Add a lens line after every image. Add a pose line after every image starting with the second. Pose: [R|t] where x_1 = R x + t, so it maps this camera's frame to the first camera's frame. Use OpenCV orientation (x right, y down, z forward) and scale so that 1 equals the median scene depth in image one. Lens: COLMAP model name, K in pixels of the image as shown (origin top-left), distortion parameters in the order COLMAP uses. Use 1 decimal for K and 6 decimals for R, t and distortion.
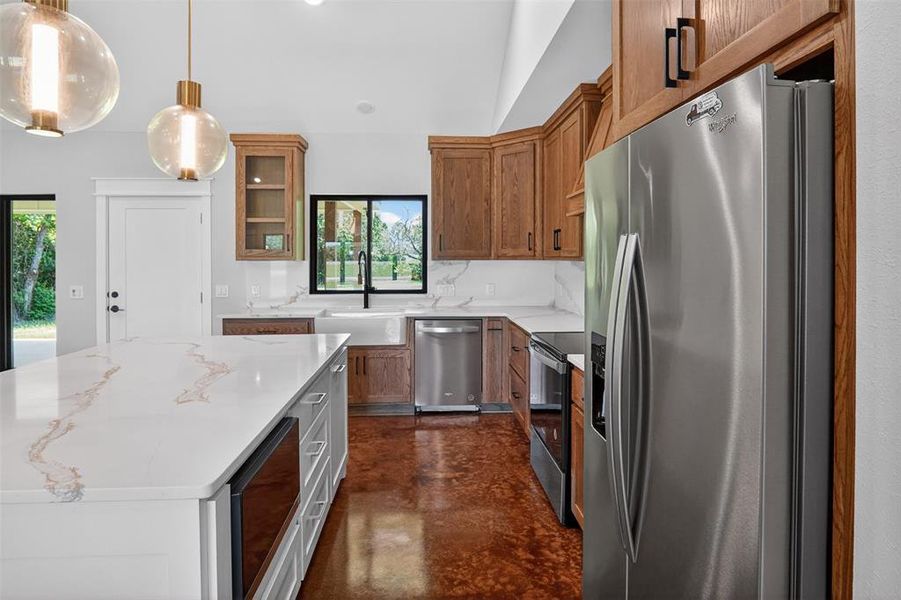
lens RADIAL K [[492.9, 0, 461.0], [0, 492.9, 272.1], [0, 0, 1]] dist [-0.021879, -0.000566]
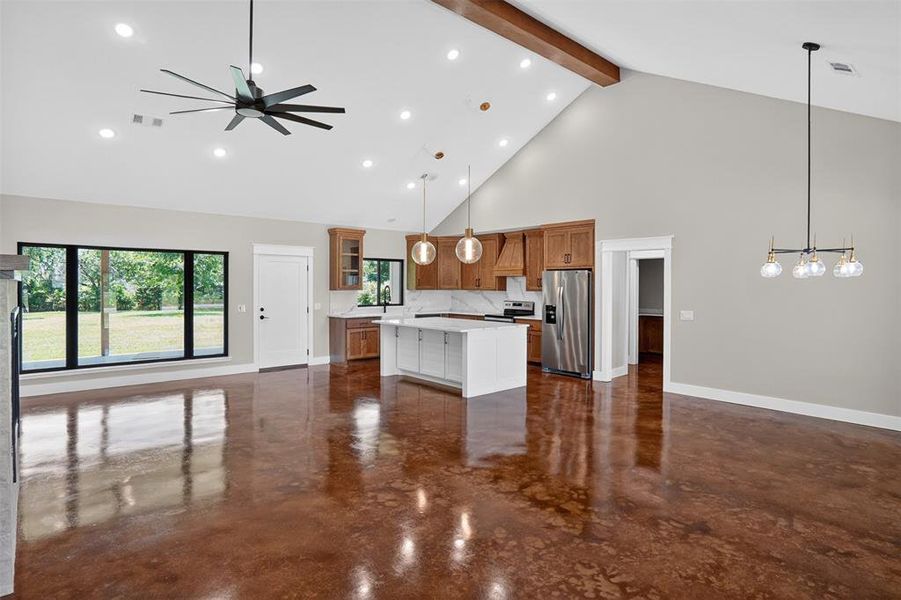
lens RADIAL K [[489.2, 0, 450.5], [0, 489.2, 300.0], [0, 0, 1]] dist [-0.024475, 0.001908]
pose [[0.793384, -0.013338, 0.608576, -1.262587], [-0.001729, 0.999706, 0.024165, -0.033019], [-0.608719, -0.020224, 0.793128, -0.843996]]
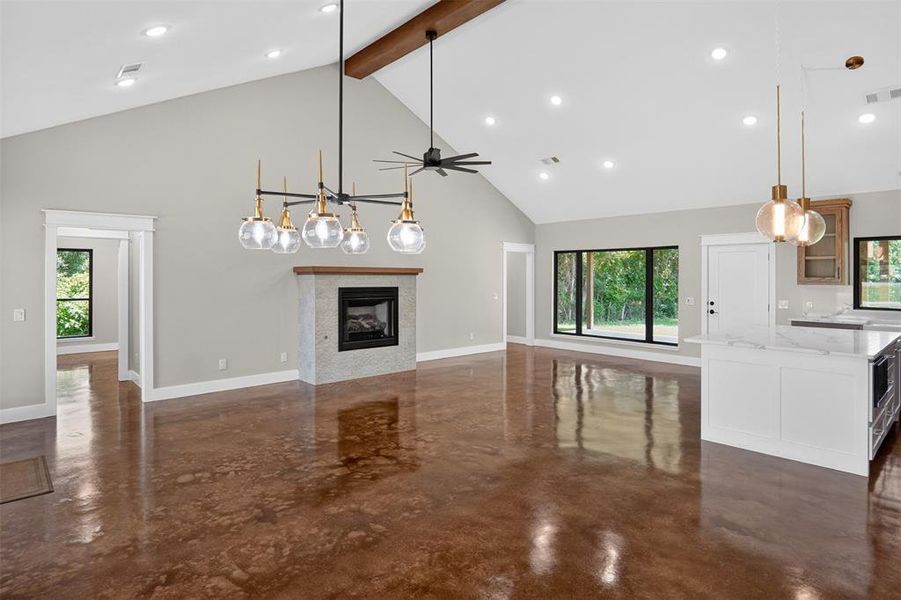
lens RADIAL K [[492.9, 0, 461.0], [0, 492.9, 272.1], [0, 0, 1]] dist [-0.021879, -0.000566]
pose [[0.618783, -0.006402, -0.785536, 0.086133], [-0.007663, 0.999870, -0.014185, -0.031947], [0.785524, 0.014797, 0.618654, -0.742020]]
